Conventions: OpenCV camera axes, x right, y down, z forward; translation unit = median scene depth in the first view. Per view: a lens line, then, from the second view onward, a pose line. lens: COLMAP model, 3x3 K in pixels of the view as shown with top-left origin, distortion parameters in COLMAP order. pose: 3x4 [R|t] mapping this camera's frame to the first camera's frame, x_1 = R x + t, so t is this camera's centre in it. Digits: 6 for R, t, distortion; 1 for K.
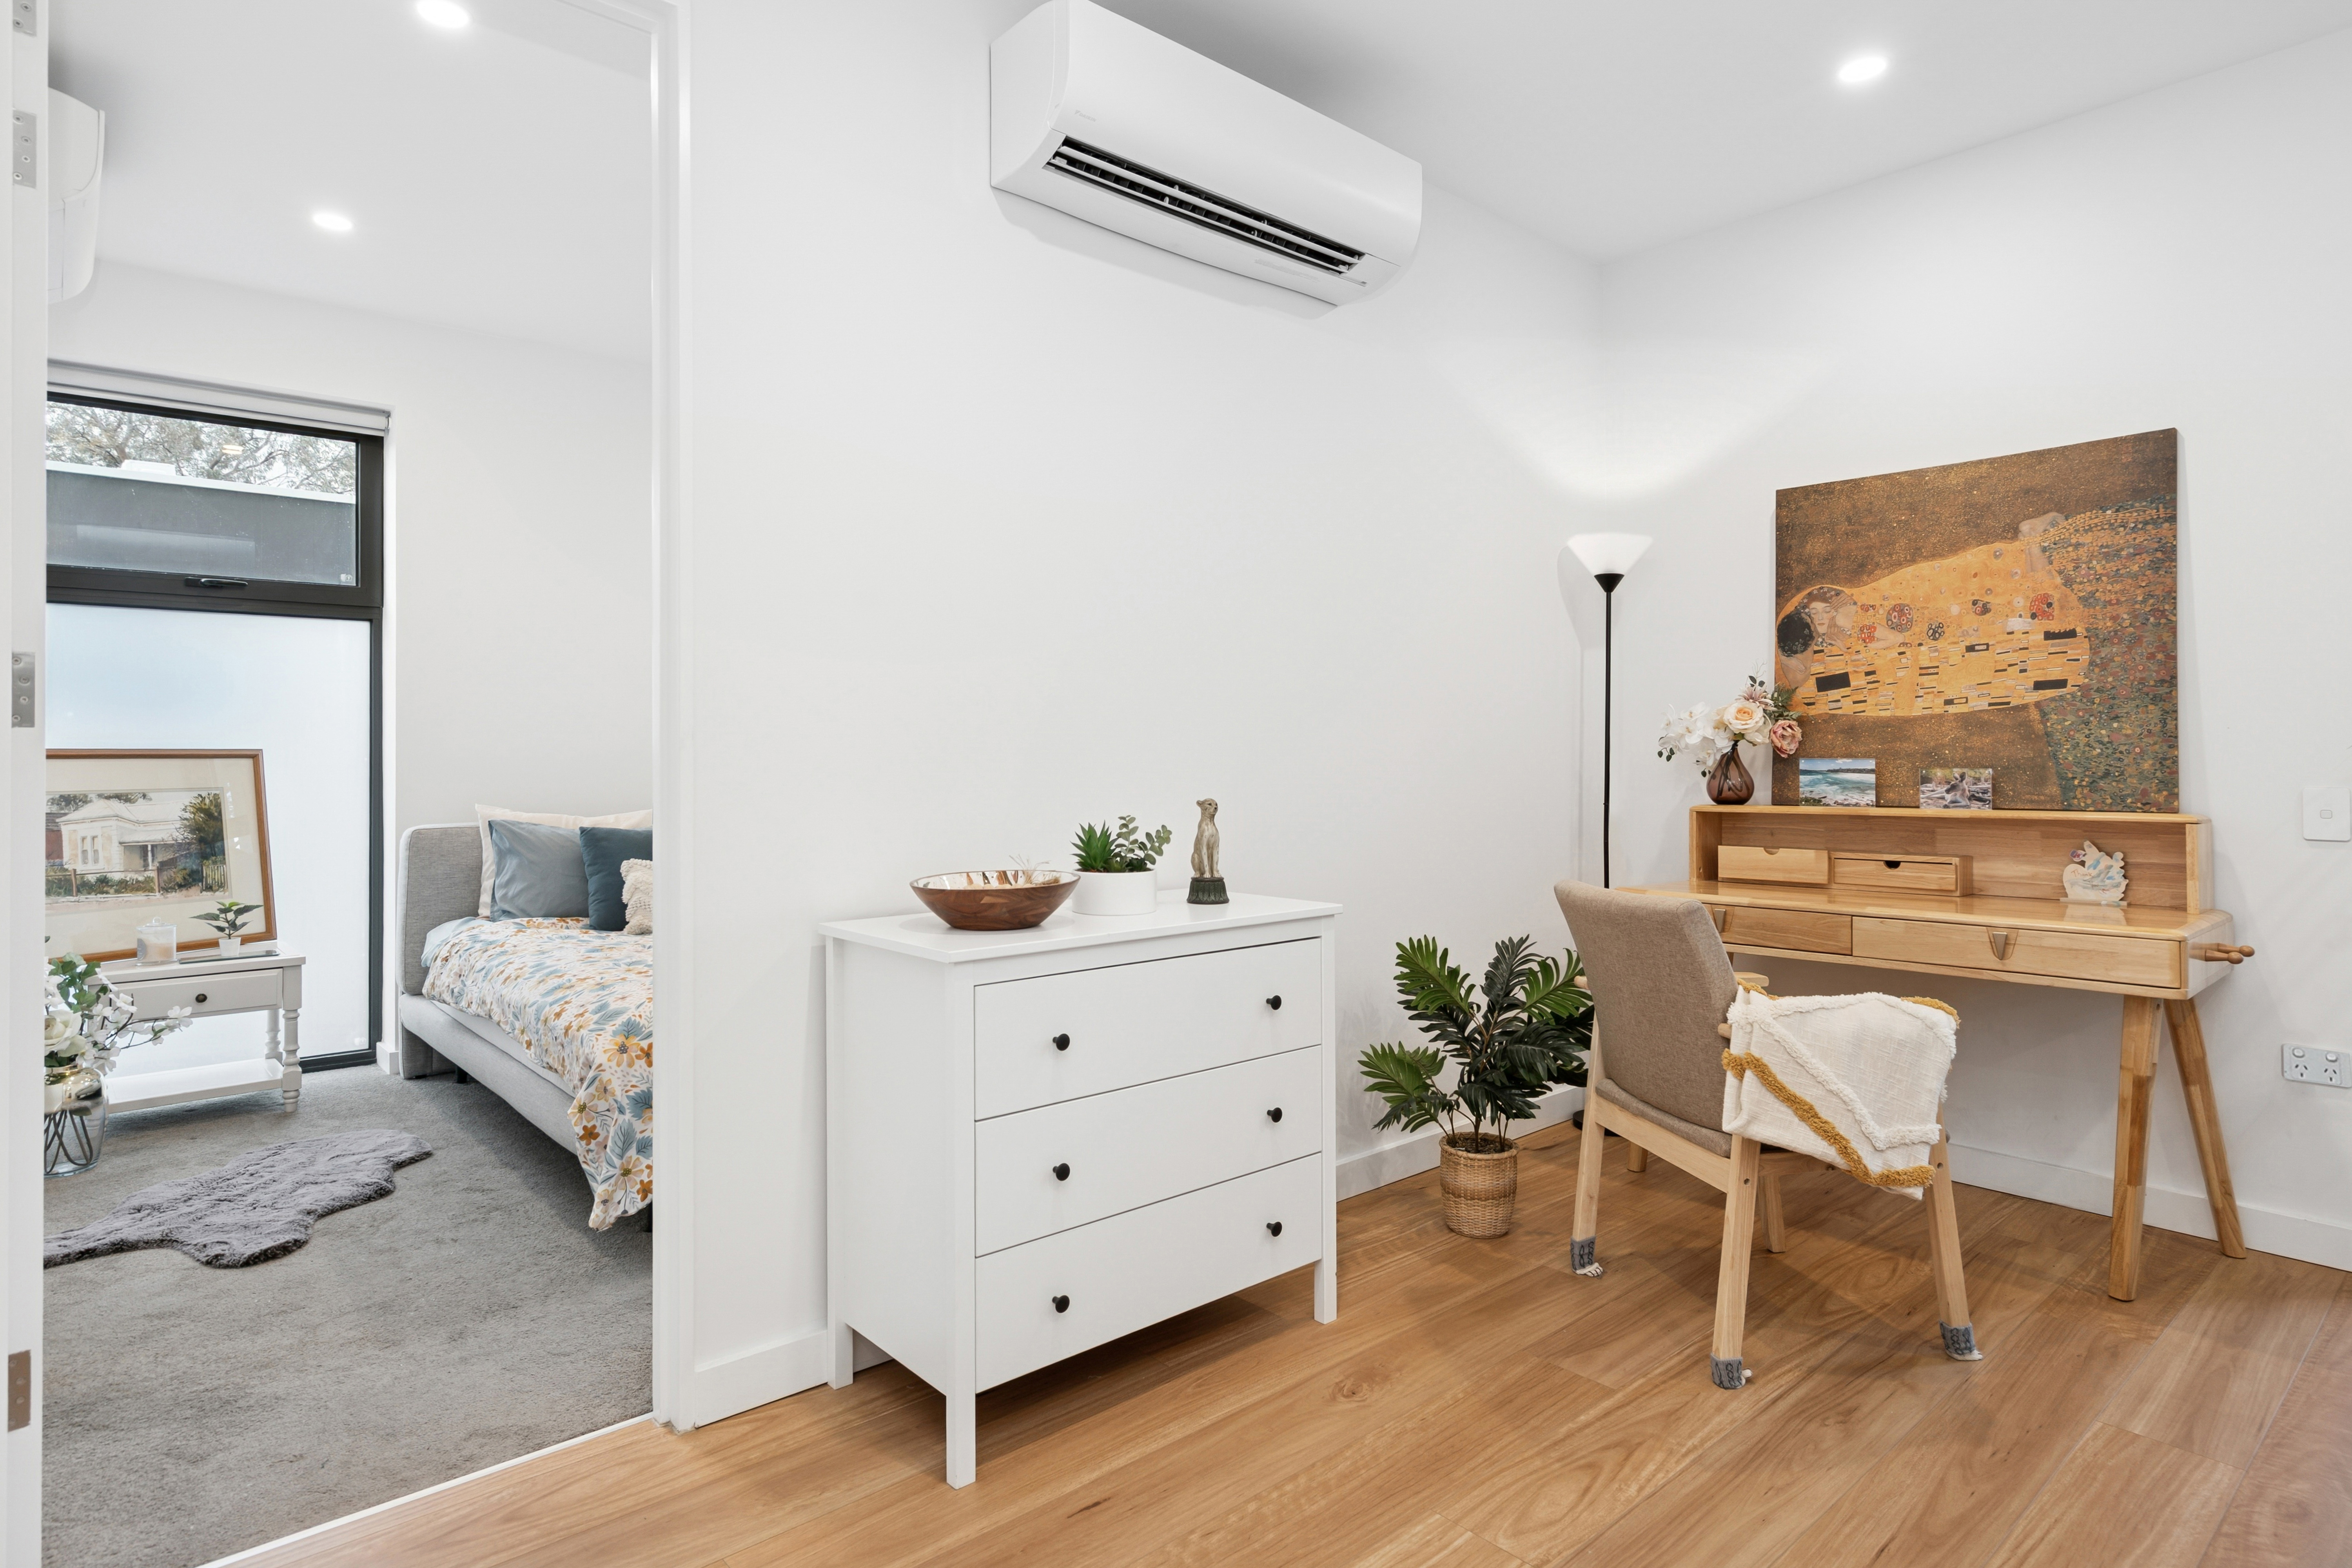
lens RADIAL K [[1272.6, 0, 1174.0], [0, 1272.6, 758.8], [0, 0, 1]] dist [-0.004362, 0.000438]
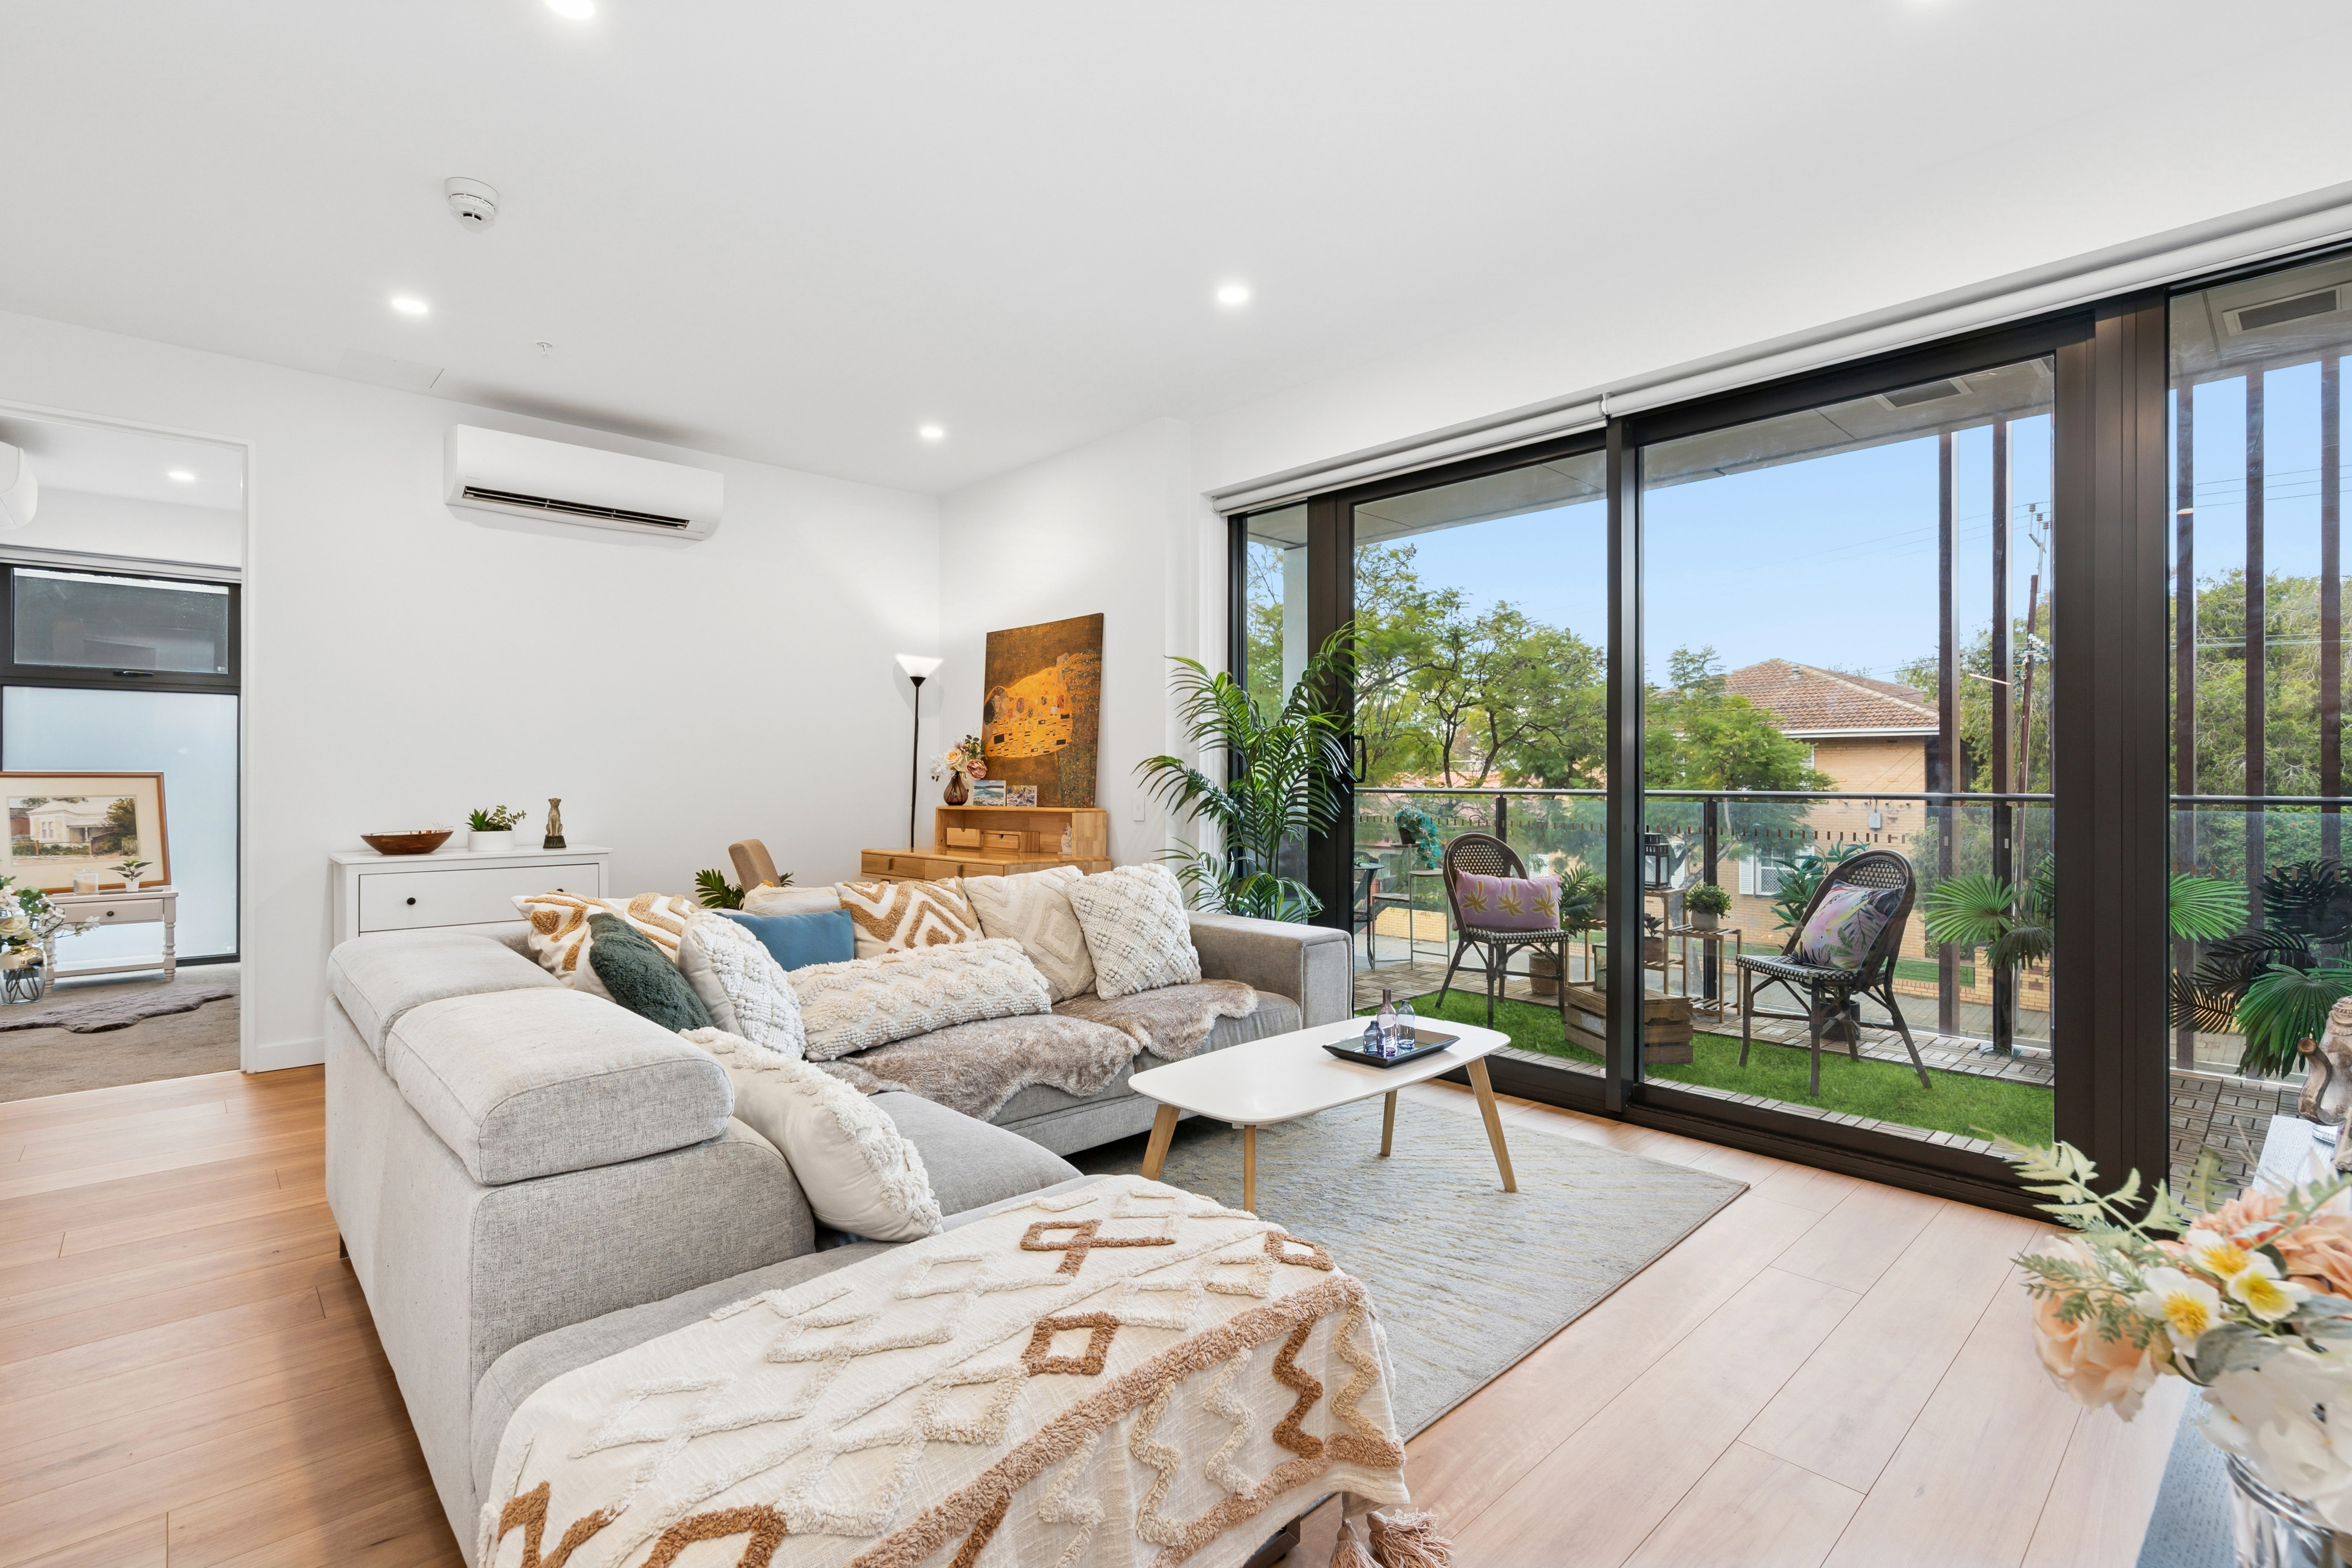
lens RADIAL K [[1083.9, 0, 1175.2], [0, 1083.9, 792.1], [0, 0, 1]] dist [-0.002371, -0.000400]
pose [[0.999641, 0.002793, 0.026657, 0.710589], [-0.003035, 0.999955, 0.009036, 0.002019], [-0.026631, -0.009114, 0.999604, -0.569274]]
